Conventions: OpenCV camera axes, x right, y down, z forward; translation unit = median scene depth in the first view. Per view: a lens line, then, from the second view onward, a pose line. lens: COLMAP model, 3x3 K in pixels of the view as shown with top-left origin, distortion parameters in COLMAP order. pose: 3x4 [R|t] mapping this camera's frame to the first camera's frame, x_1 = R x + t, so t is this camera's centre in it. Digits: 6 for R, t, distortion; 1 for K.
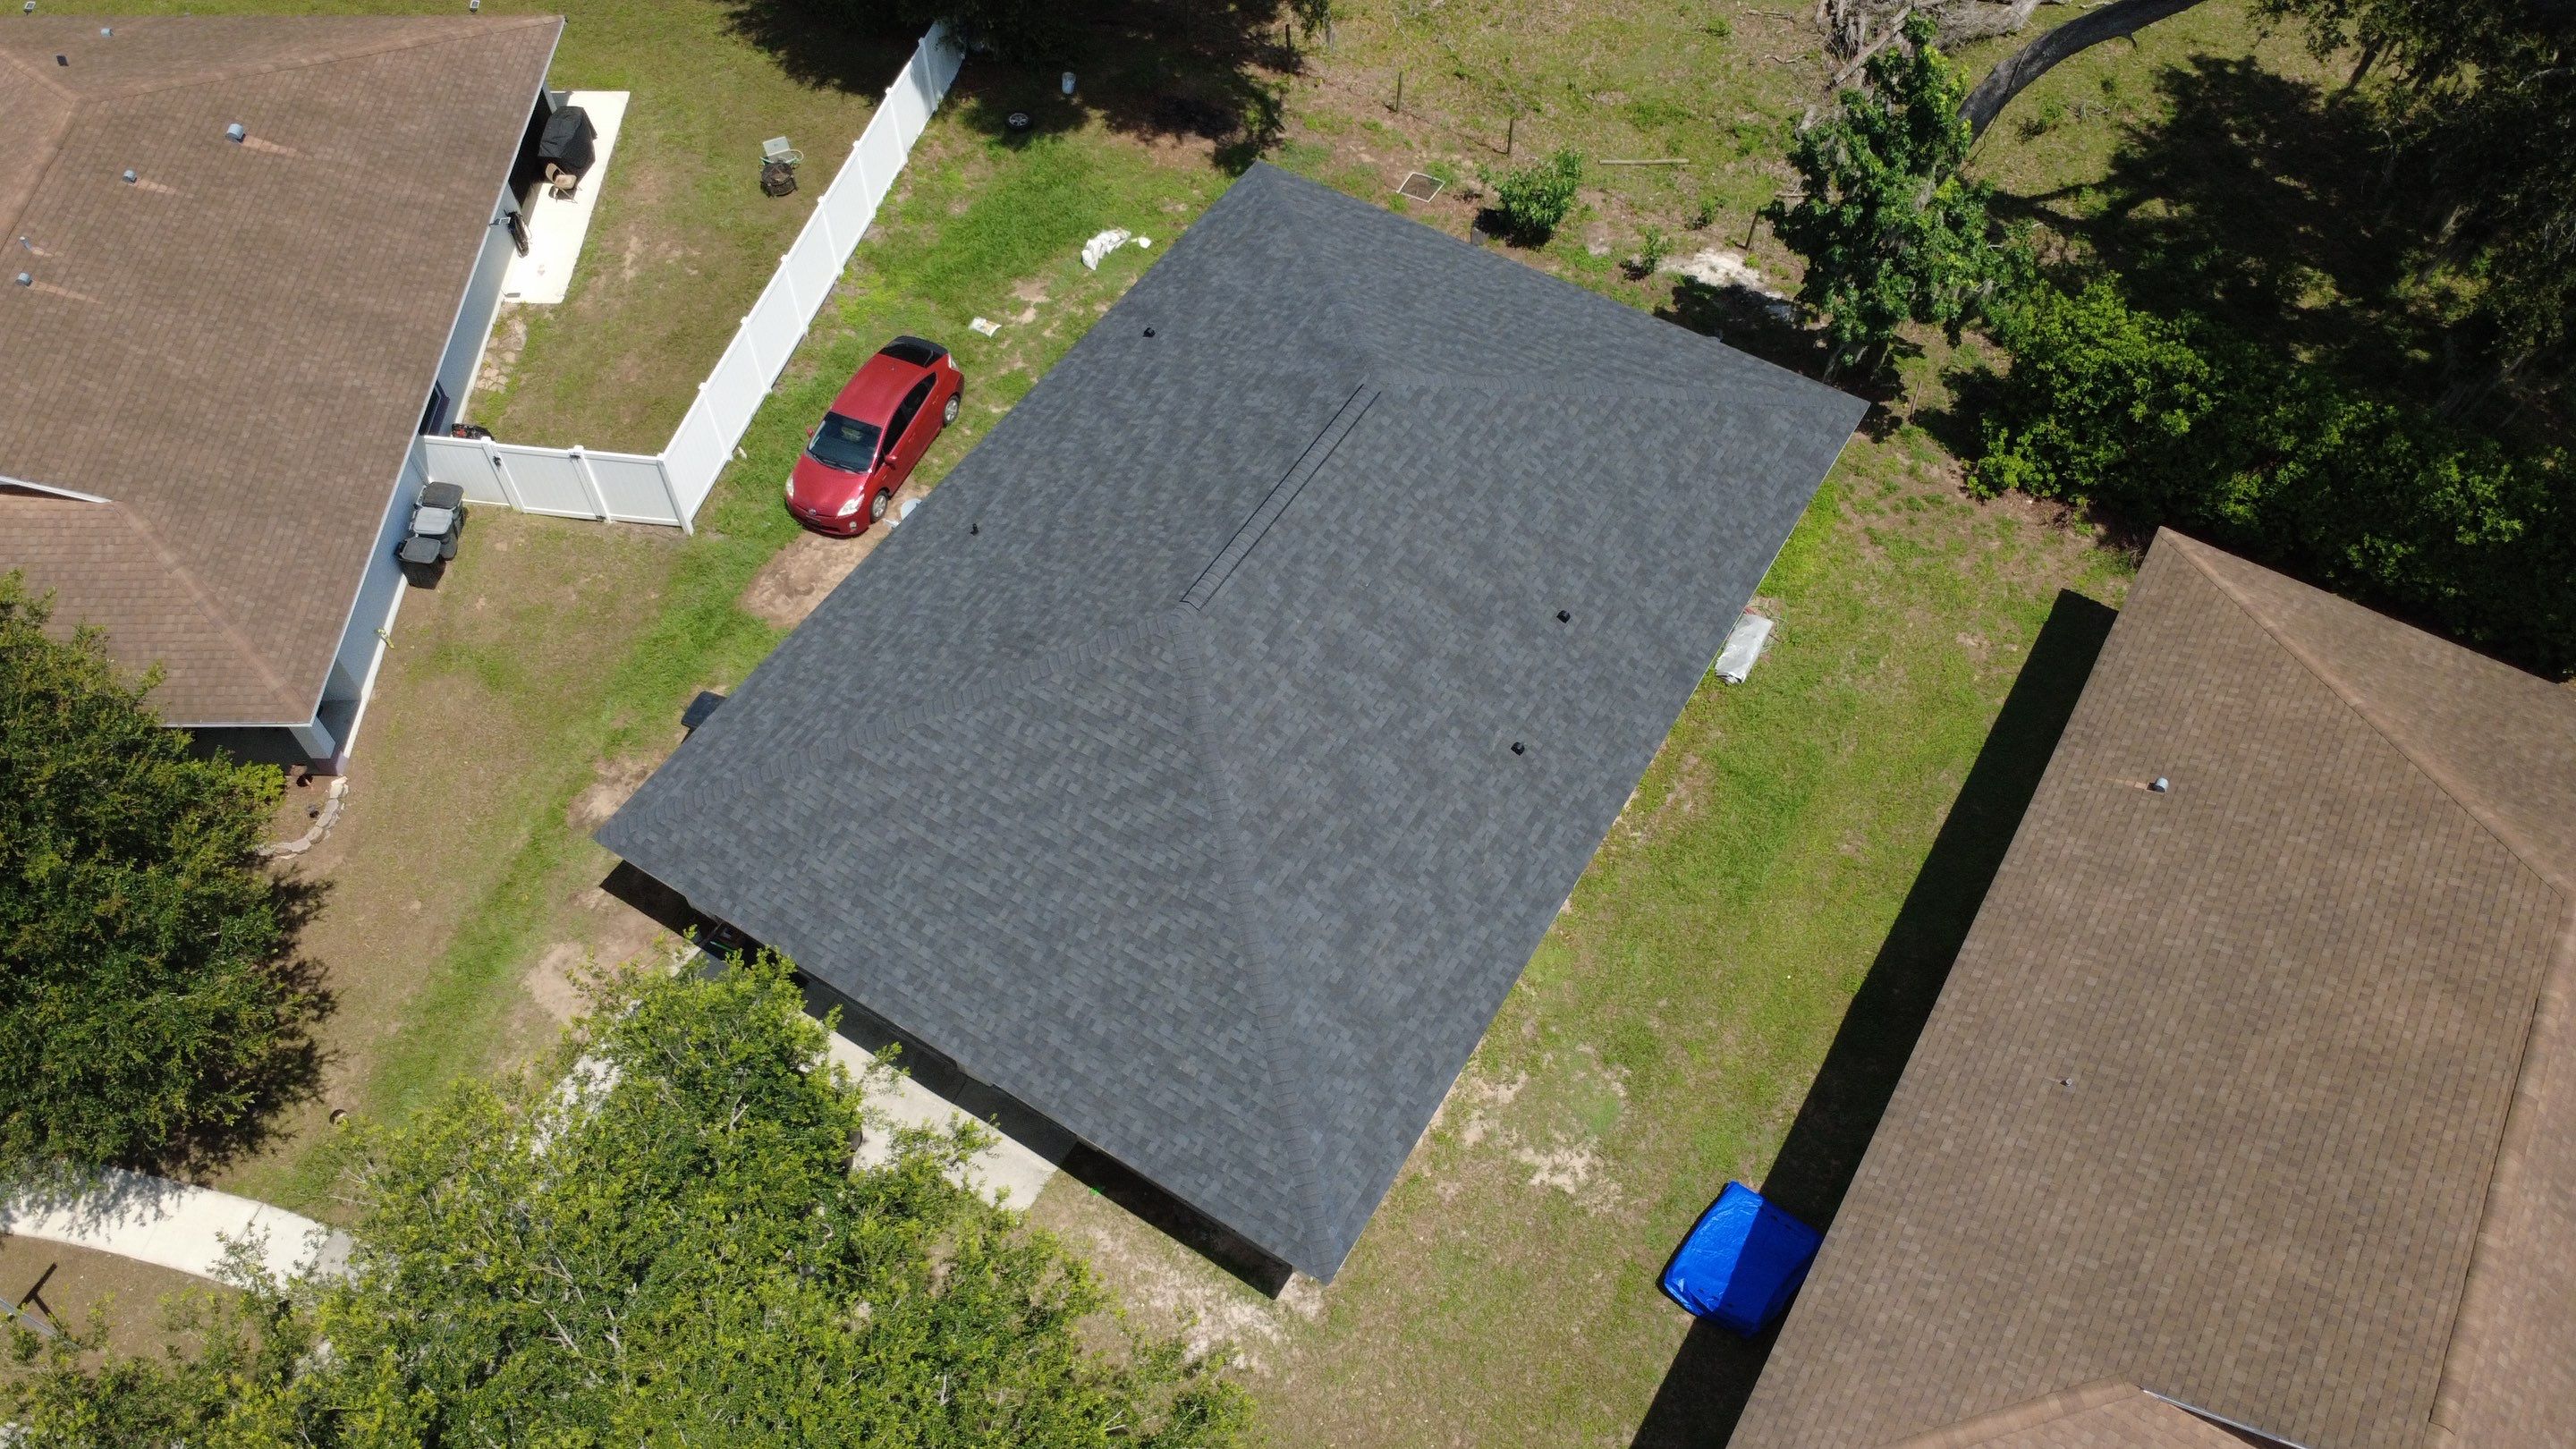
lens RADIAL K [[1866.4, 0, 1283.8], [0, 1866.4, 728.4], [0, 0, 1]] dist [0.002155, -0.003106]
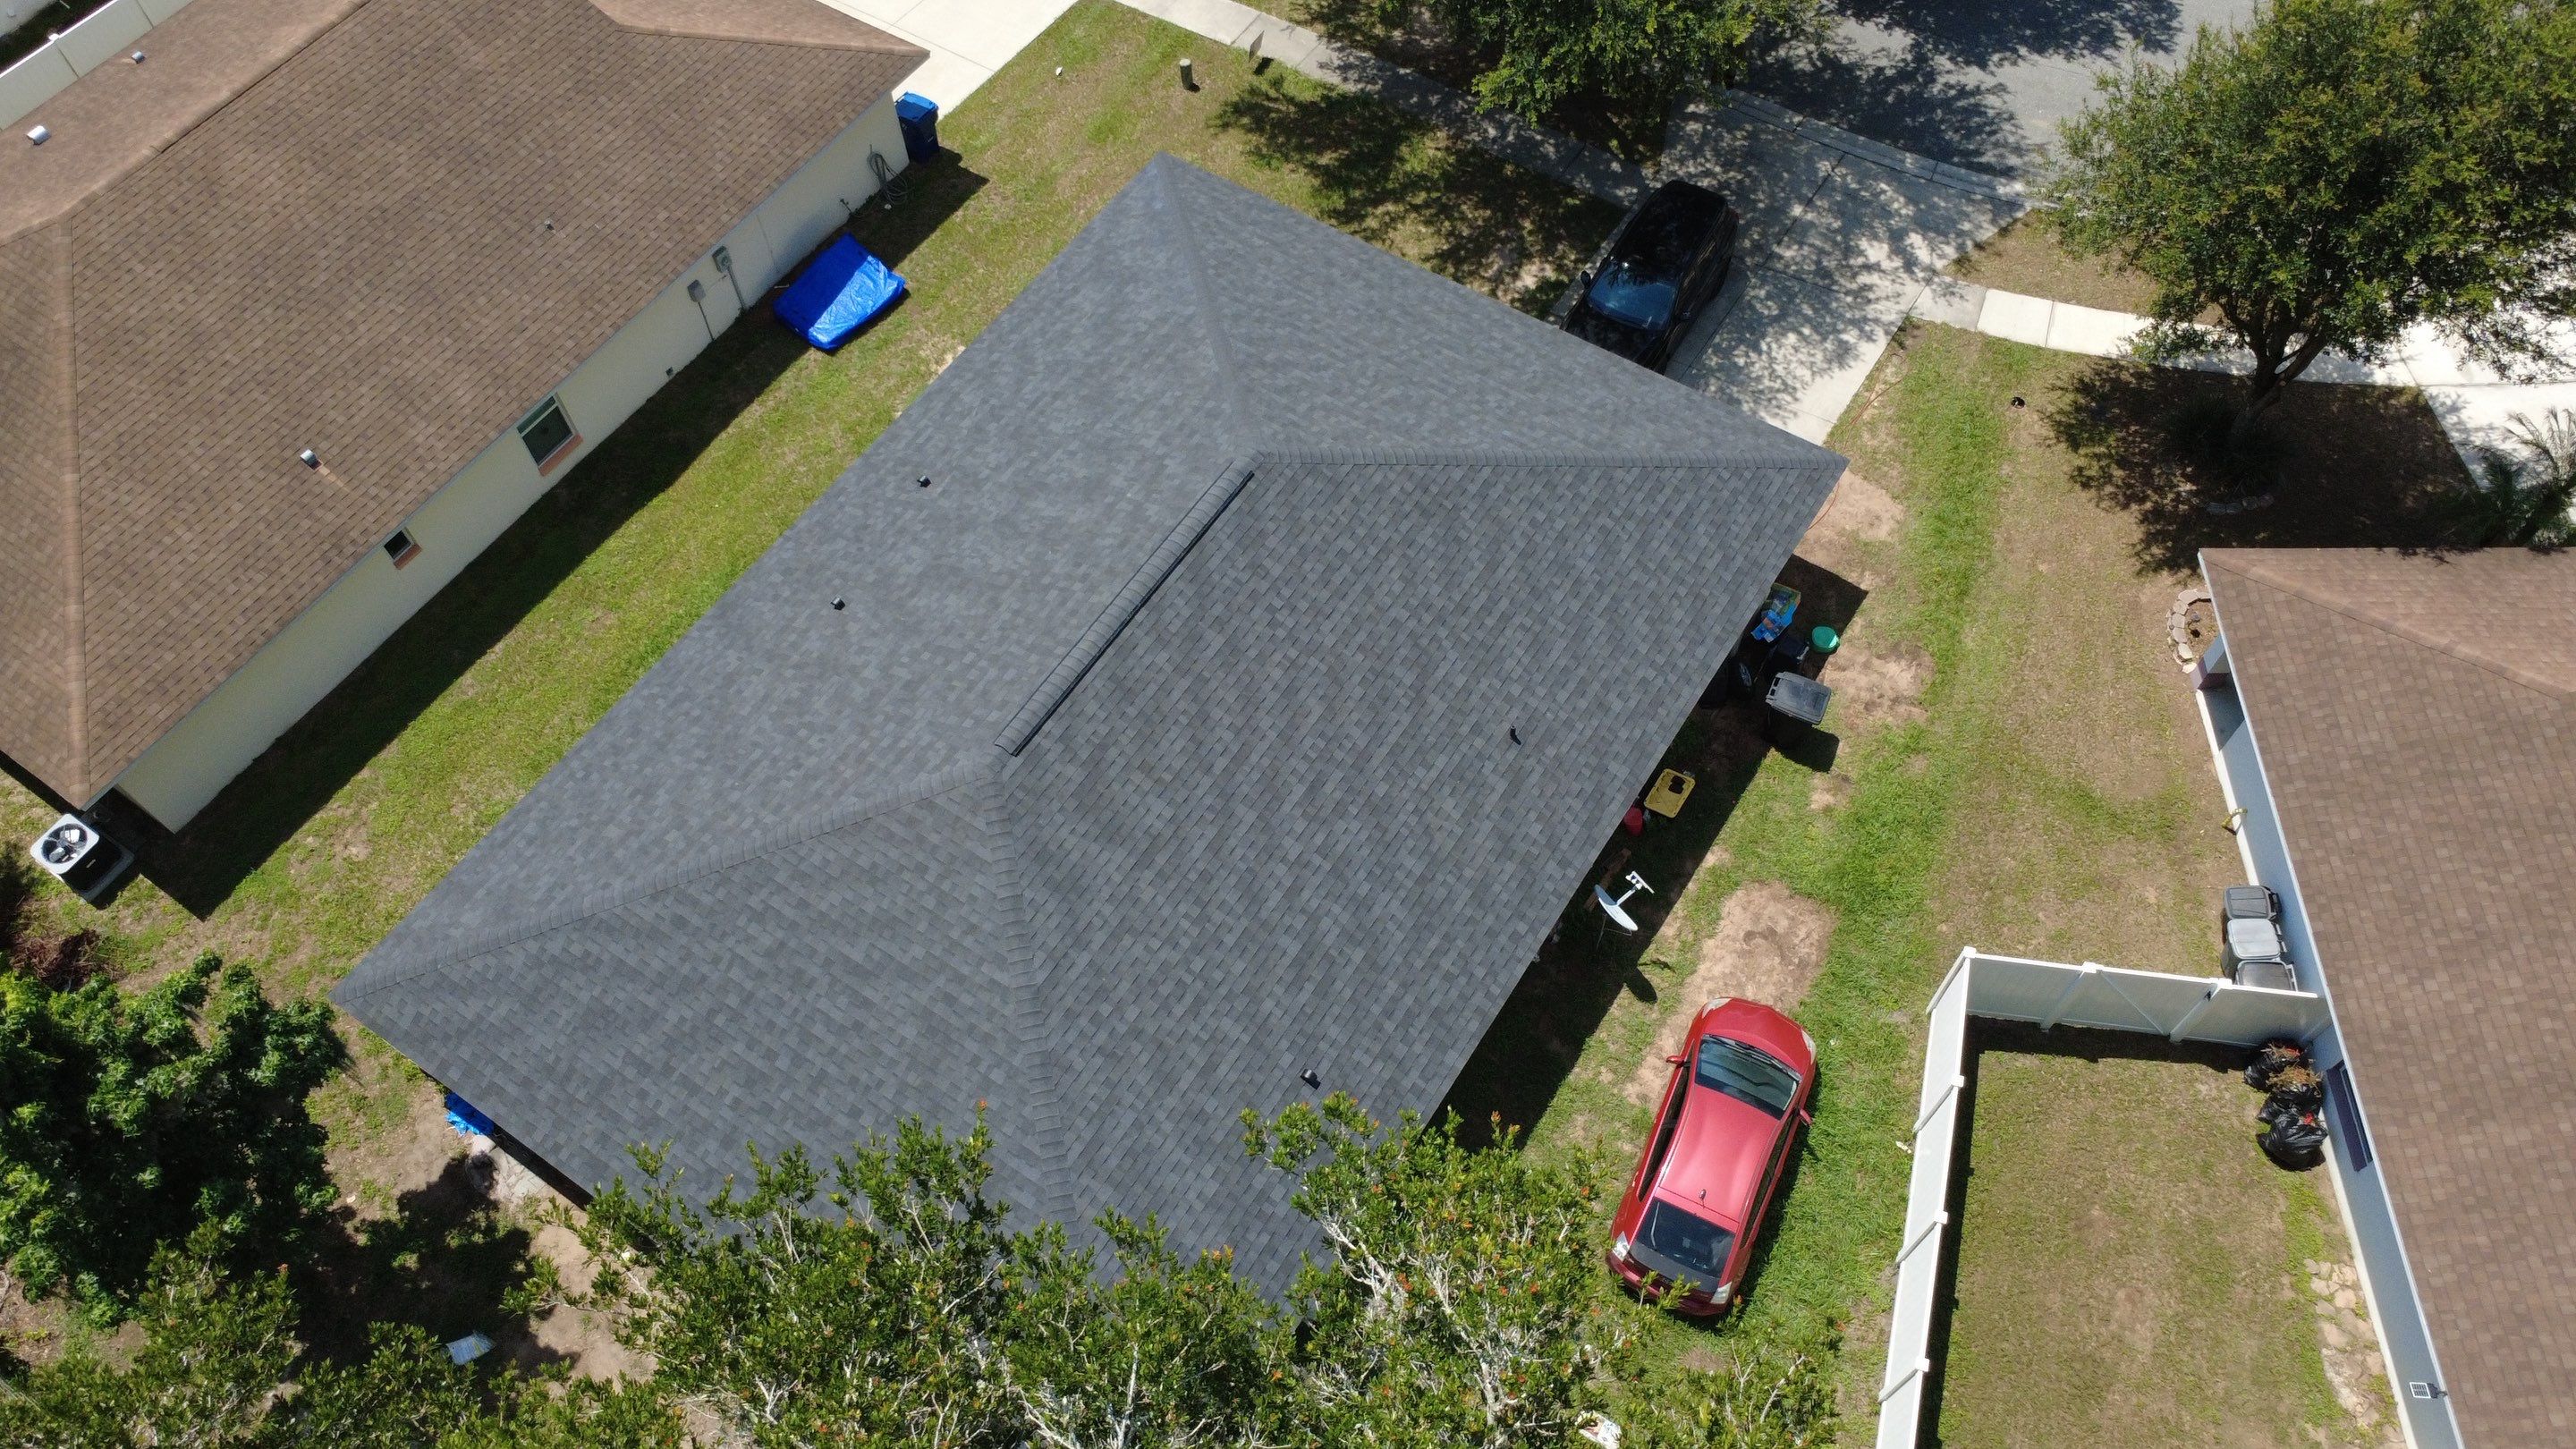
lens RADIAL K [[1866.4, 0, 1283.8], [0, 1866.4, 728.4], [0, 0, 1]] dist [0.002155, -0.003106]
pose [[-0.999158, -0.011261, 0.039460, -0.101698], [0.040704, -0.394058, 0.918184, -0.906771], [0.005210, 0.919017, 0.394184, 0.706739]]
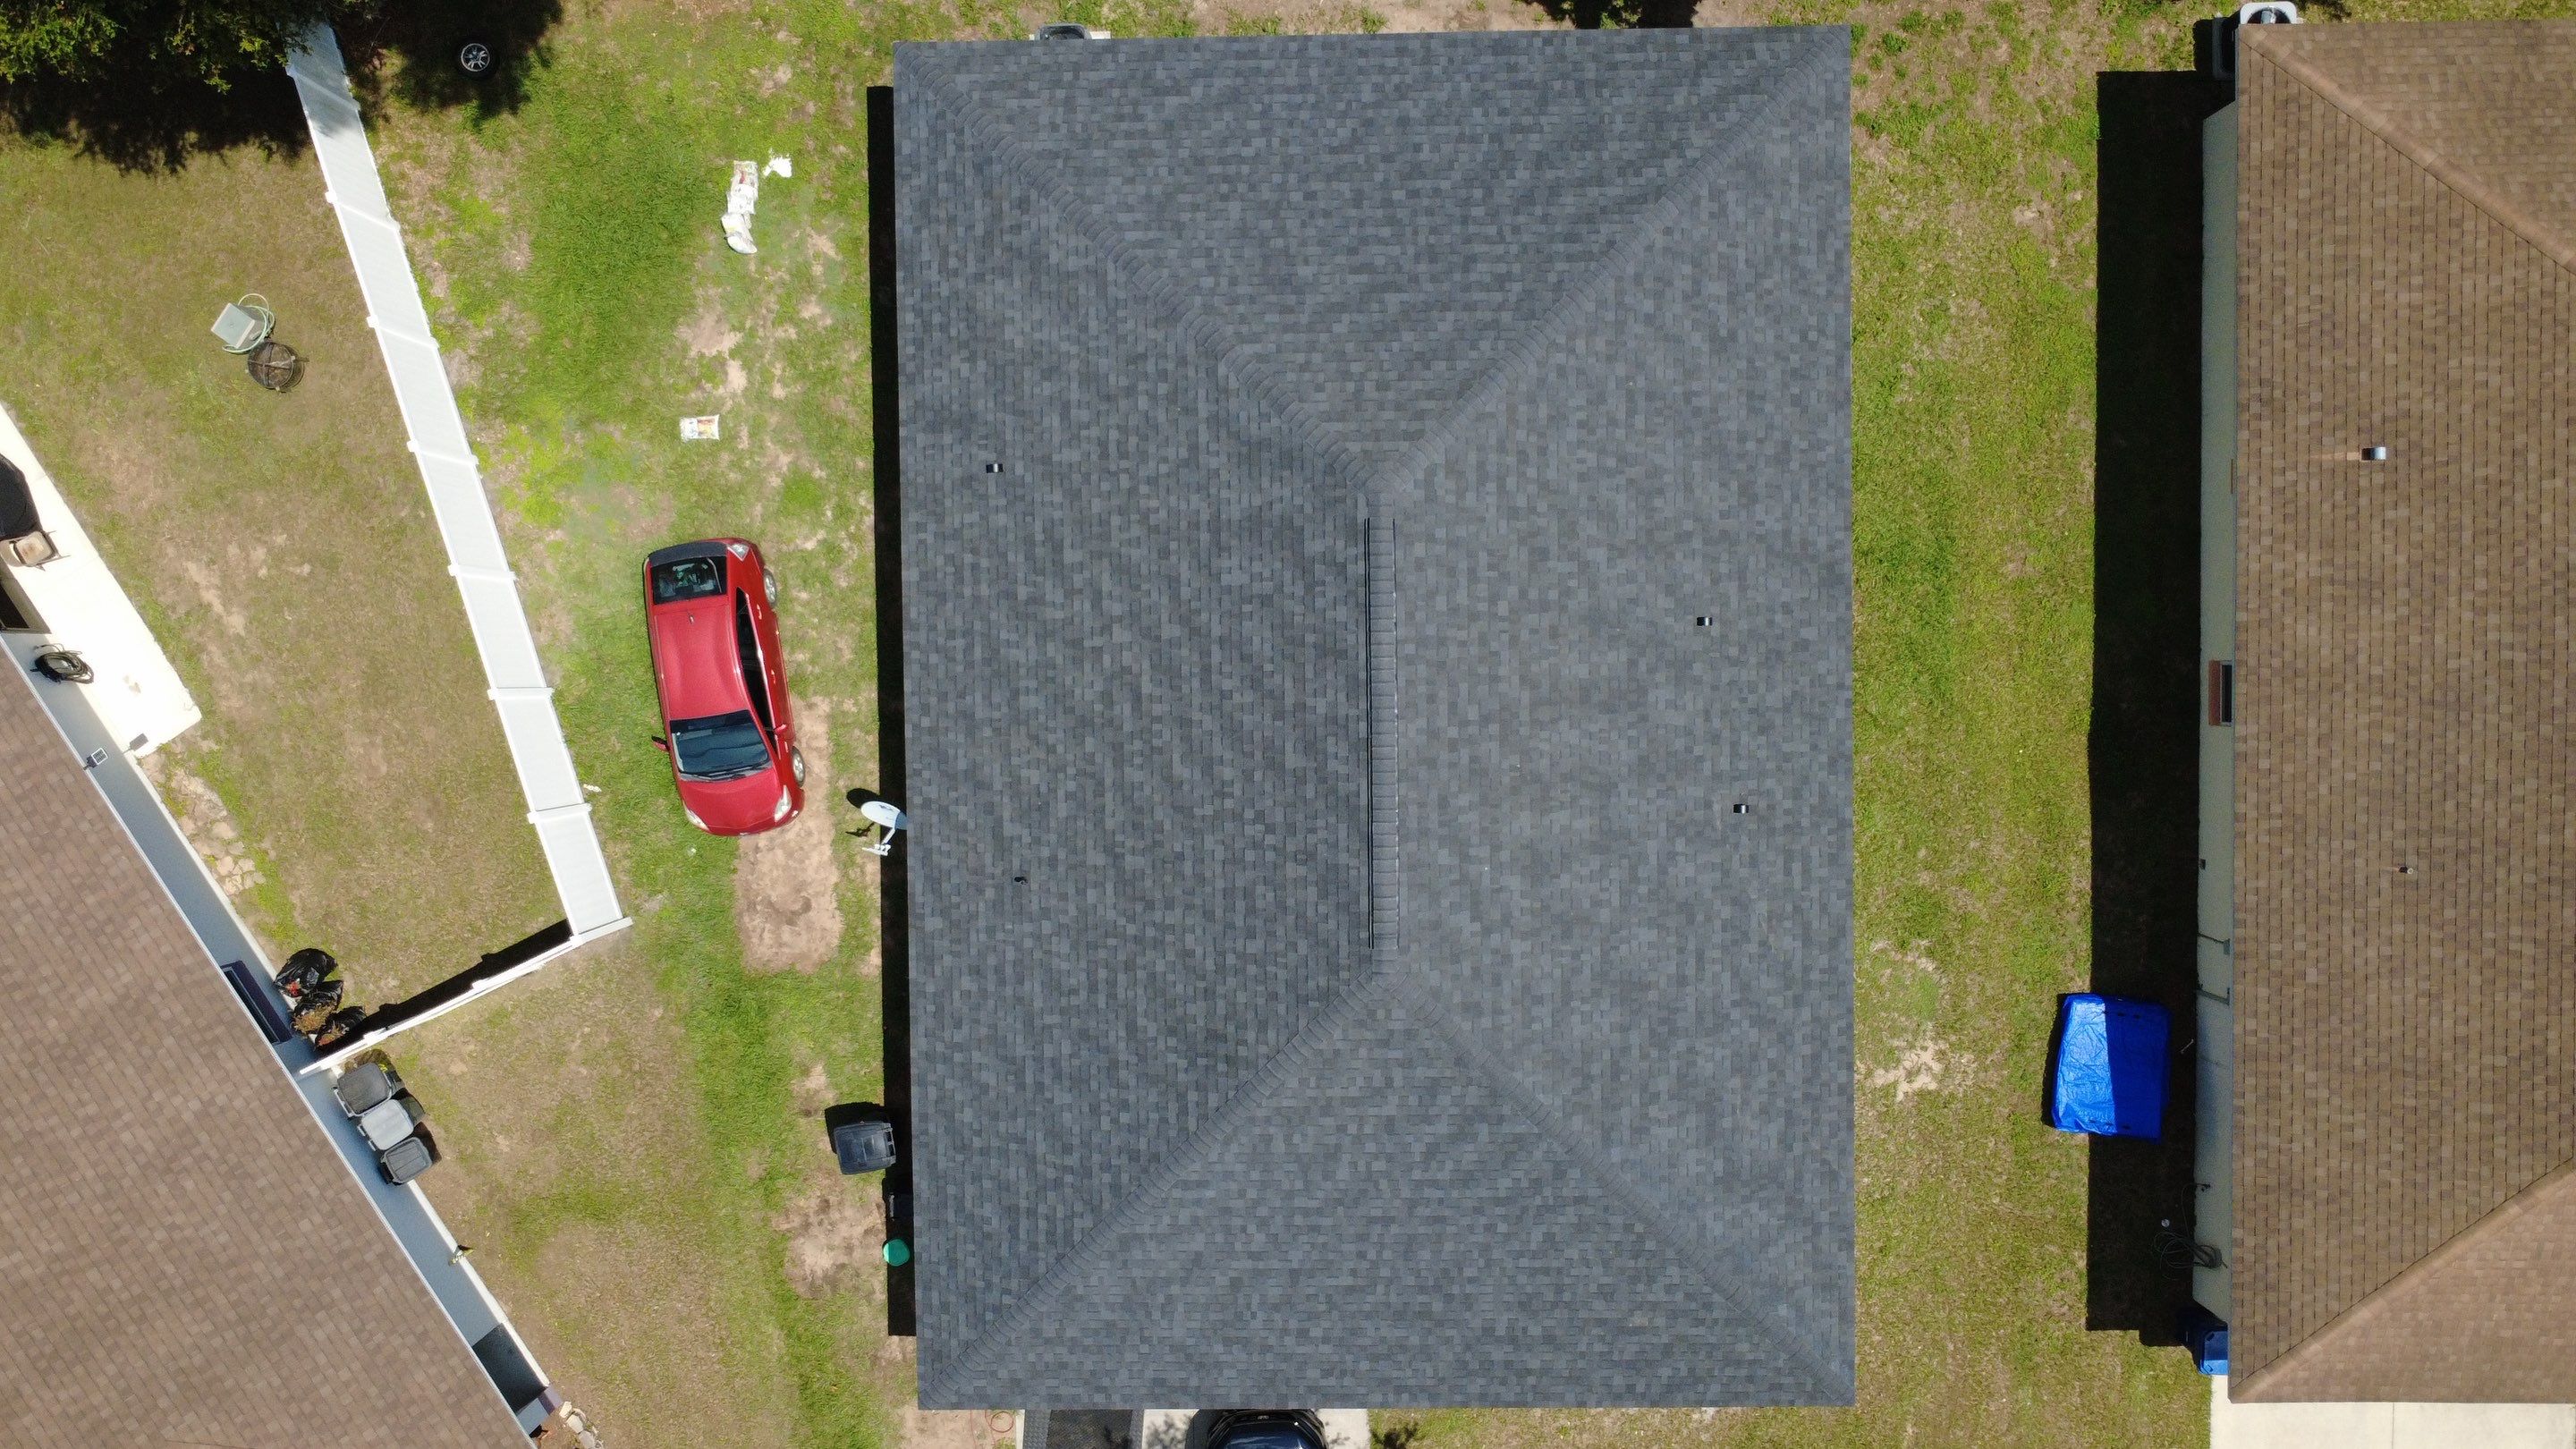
lens RADIAL K [[1873.0, 0, 1284.0], [0, 1873.0, 719.7], [0, 0, 1]] dist [-0.000315, 0.001262]
pose [[0.843515, -0.536303, -0.029360, -0.007908], [0.447812, 0.672045, 0.589762, -0.613370], [-0.296560, -0.510621, 0.807043, 0.359558]]
